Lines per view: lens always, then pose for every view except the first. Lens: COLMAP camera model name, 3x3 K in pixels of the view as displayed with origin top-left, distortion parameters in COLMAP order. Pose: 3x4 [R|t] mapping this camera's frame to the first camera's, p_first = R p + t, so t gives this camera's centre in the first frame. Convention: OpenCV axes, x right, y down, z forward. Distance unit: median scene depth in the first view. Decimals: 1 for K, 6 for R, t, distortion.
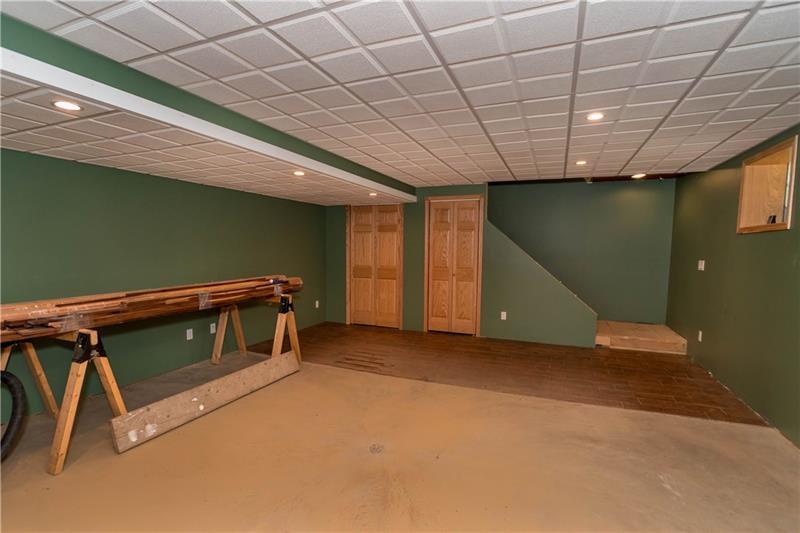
lens RADIAL K [[379.3, 0, 397.4], [0, 379.3, 275.3], [0, 0, 1]] dist [-0.003140, 0.000101]
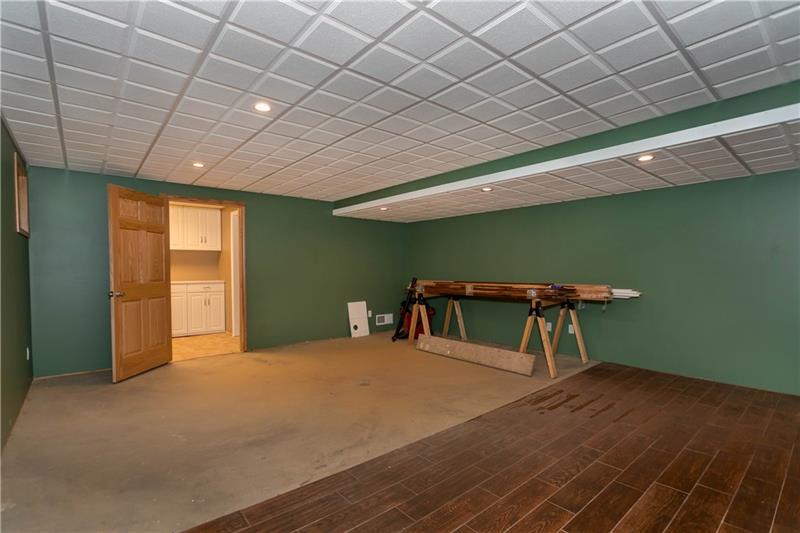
lens RADIAL K [[379.3, 0, 397.4], [0, 379.3, 275.3], [0, 0, 1]] dist [-0.003140, 0.000101]
pose [[-0.457545, 0.009397, -0.889137, 0.943989], [-0.067524, 0.996690, 0.045281, -0.040638], [0.886619, 0.080756, -0.455396, 1.366946]]
